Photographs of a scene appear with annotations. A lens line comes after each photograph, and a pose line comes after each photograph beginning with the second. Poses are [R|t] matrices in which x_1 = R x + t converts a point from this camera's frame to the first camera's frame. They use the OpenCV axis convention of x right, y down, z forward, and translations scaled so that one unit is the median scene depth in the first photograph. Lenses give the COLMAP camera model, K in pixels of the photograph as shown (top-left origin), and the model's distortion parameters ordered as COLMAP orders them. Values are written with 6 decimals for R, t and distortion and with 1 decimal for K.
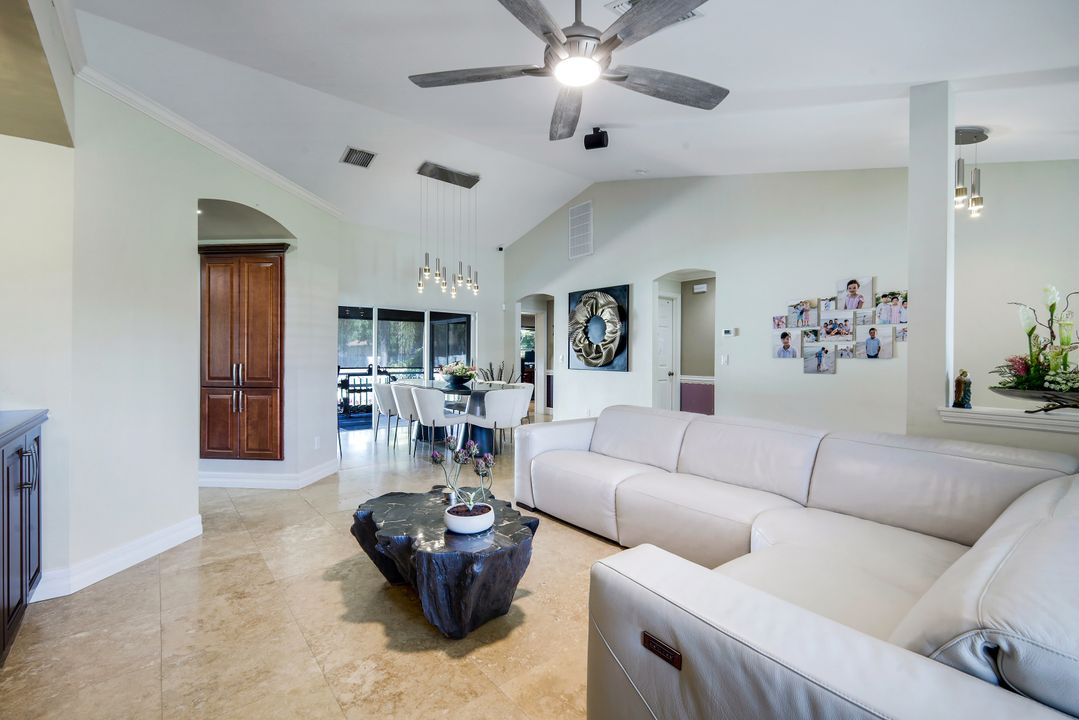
lens RADIAL K [[476.9, 0, 540.7], [0, 476.9, 356.2], [0, 0, 1]] dist [0.003528, 0.000610]
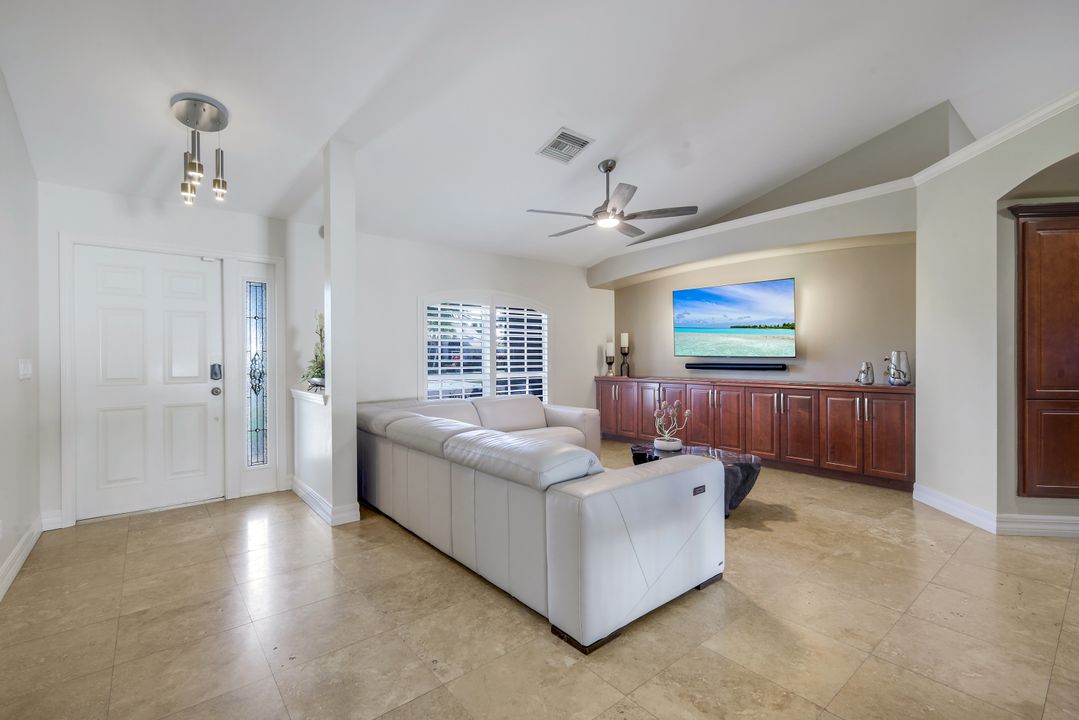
lens RADIAL K [[476.9, 0, 542.6], [0, 476.9, 357.8], [0, 0, 1]] dist [0.003528, 0.000610]
pose [[-0.999862, -0.002432, -0.016456, 0.367065], [-0.002540, 0.999975, 0.006549, -0.003902], [0.016440, 0.006590, -0.999843, 2.838388]]
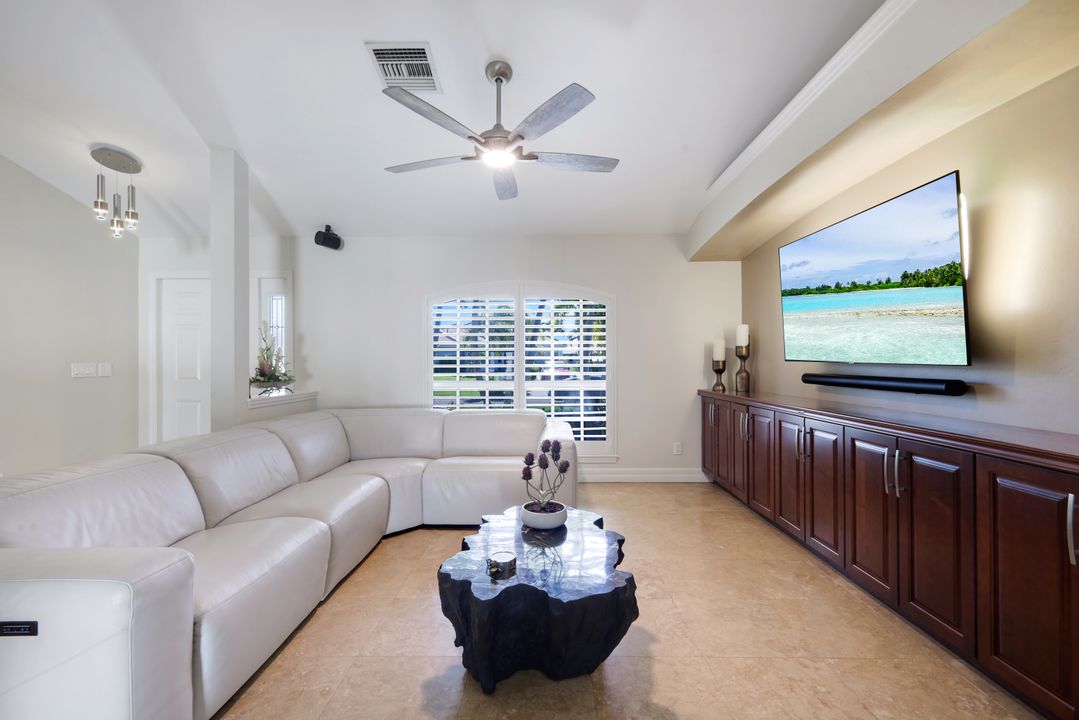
lens RADIAL K [[476.9, 0, 542.0], [0, 476.9, 359.1], [0, 0, 1]] dist [0.003528, 0.000610]
pose [[-0.777323, -0.001221, 0.629100, -0.814420], [0.001922, 0.999989, 0.004315, -0.011464], [-0.629099, 0.004564, -0.777312, 1.828128]]
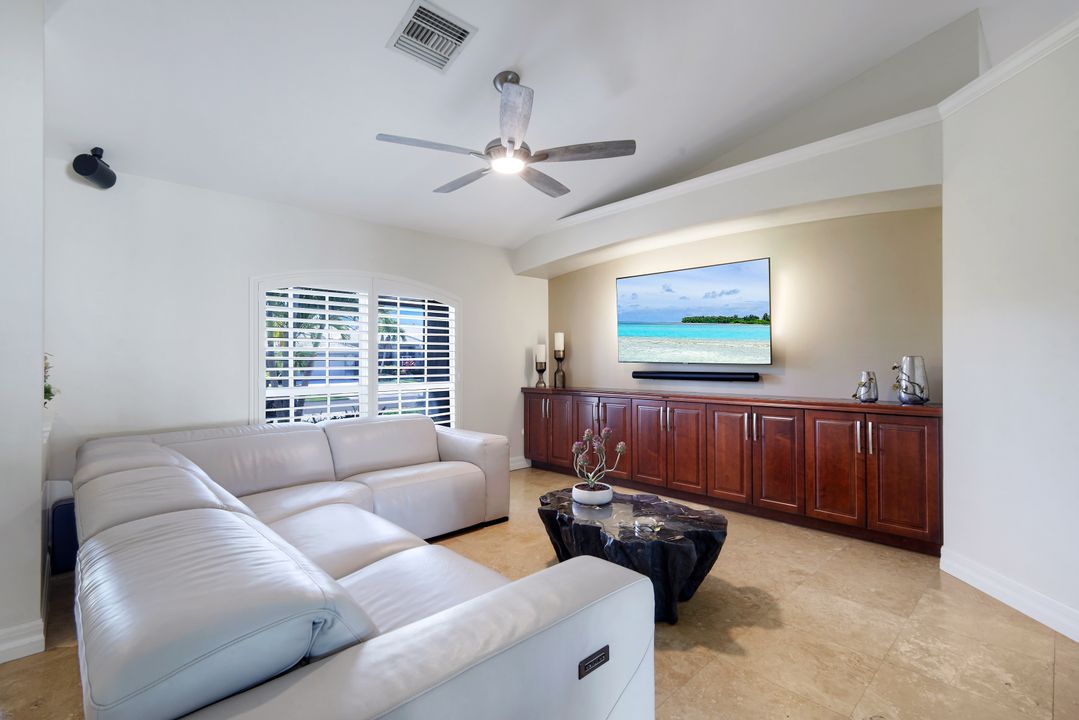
lens RADIAL K [[494.7, 0, 543.8], [0, 494.7, 358.1], [0, 0, 1]] dist [0.009991, -0.001211]
pose [[-0.995869, -0.004999, -0.090660, 0.094394], [-0.004720, 0.999983, -0.003293, -0.006489], [0.090675, -0.002851, -0.995876, 2.271152]]
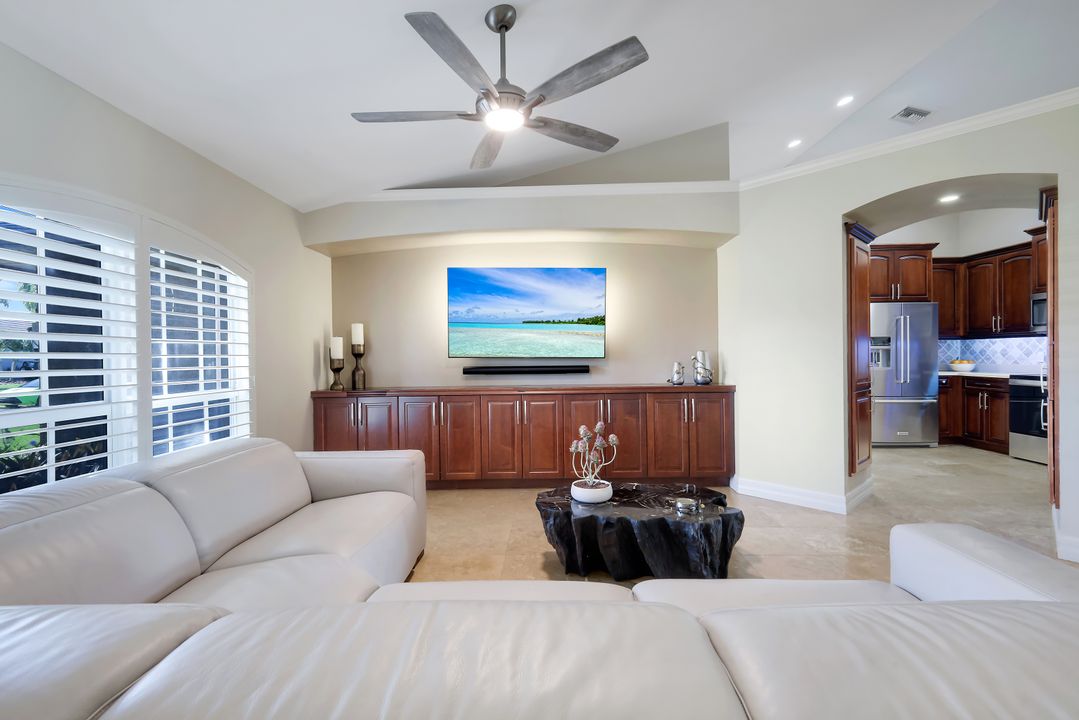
lens RADIAL K [[476.9, 0, 539.8], [0, 476.9, 358.3], [0, 0, 1]] dist [0.003528, 0.000610]
pose [[-0.641789, 0.005429, -0.766862, 0.855554], [0.004381, 0.999985, 0.003414, -0.000034], [0.766868, -0.001168, -0.641803, 1.672539]]
